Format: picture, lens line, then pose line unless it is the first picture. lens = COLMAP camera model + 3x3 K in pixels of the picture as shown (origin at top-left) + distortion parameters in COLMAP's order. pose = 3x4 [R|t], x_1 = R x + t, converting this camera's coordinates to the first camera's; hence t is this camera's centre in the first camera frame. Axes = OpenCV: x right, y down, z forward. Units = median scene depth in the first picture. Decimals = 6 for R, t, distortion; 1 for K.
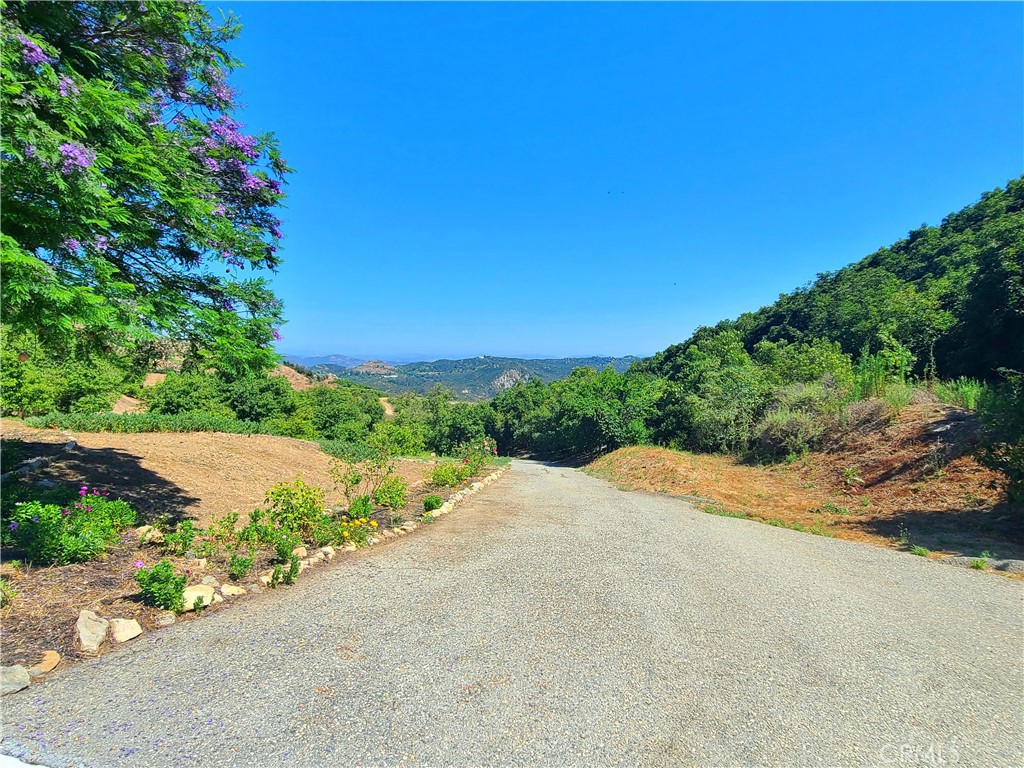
lens RADIAL K [[552.9, 0, 510.6], [0, 552.9, 384.6], [0, 0, 1]] dist [0.000944, 0.000280]
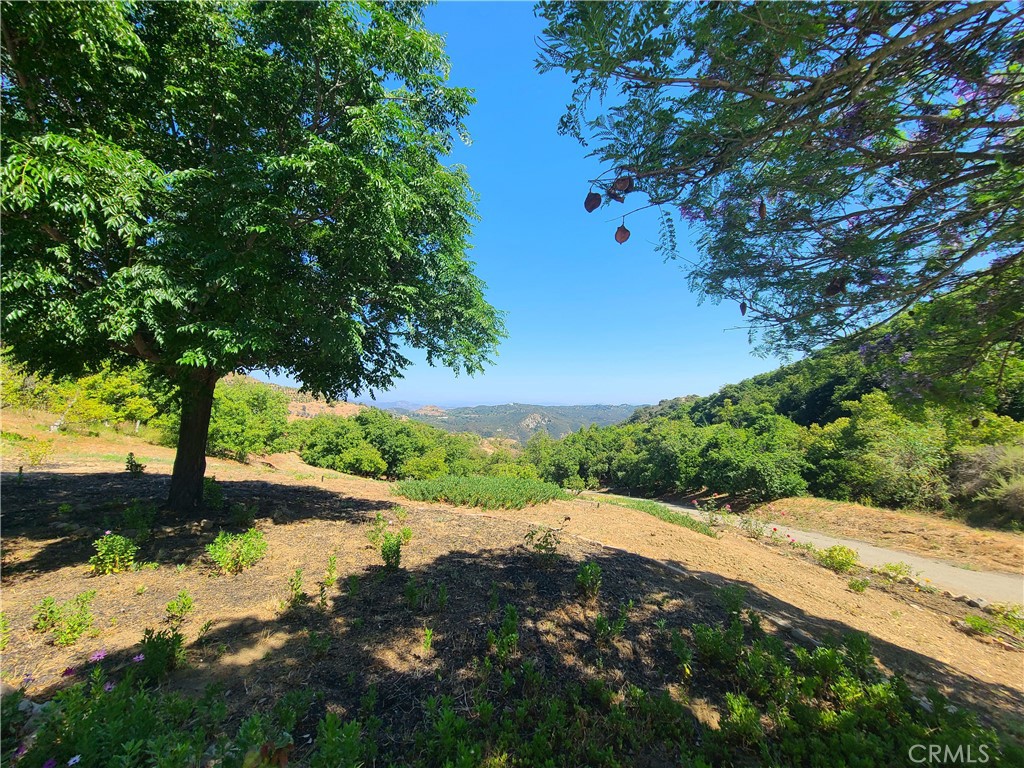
lens RADIAL K [[419.7, 0, 510.9], [0, 419.7, 382.7], [0, 0, 1]] dist [0.001138, 0.000142]
pose [[0.998742, 0.009377, -0.049269, -0.155922], [-0.014259, 0.994918, -0.099675, -0.012187], [0.048084, 0.100253, 0.993799, 0.064532]]
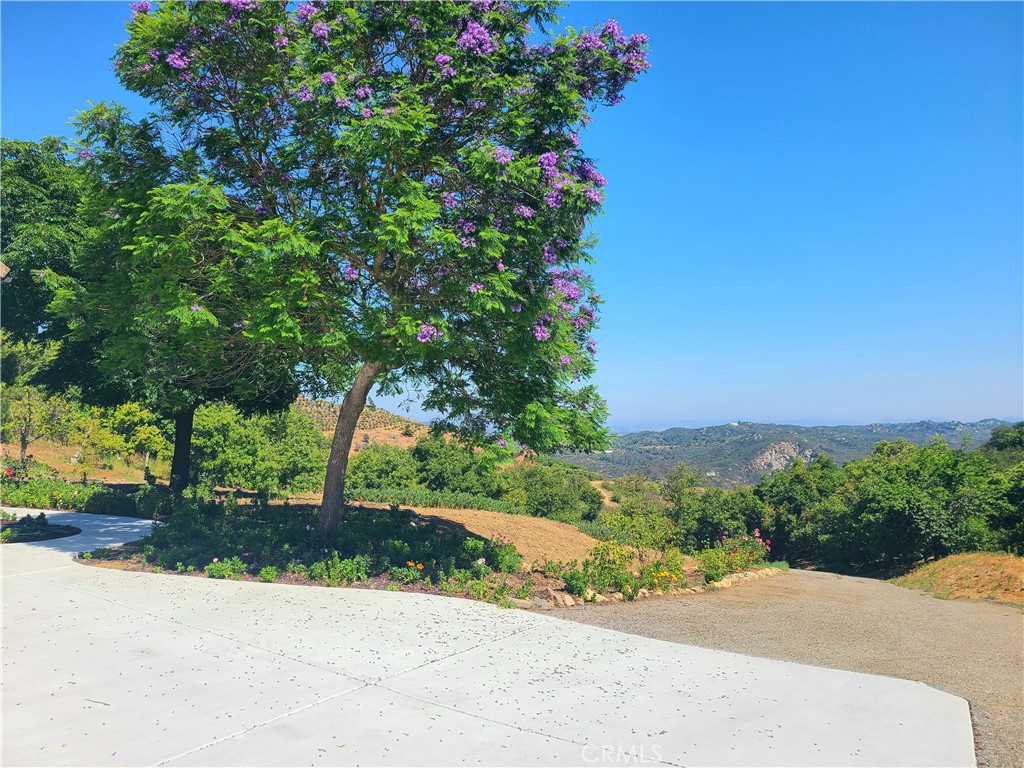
lens RADIAL K [[771.4, 0, 493.8], [0, 771.4, 378.4], [0, 0, 1]] dist [0.041078, -0.003936]
pose [[0.938250, -0.032902, -0.344389, -0.001190], [-0.005047, 0.994060, -0.108719, -0.000465], [0.345920, 0.103744, 0.932511, -0.096685]]
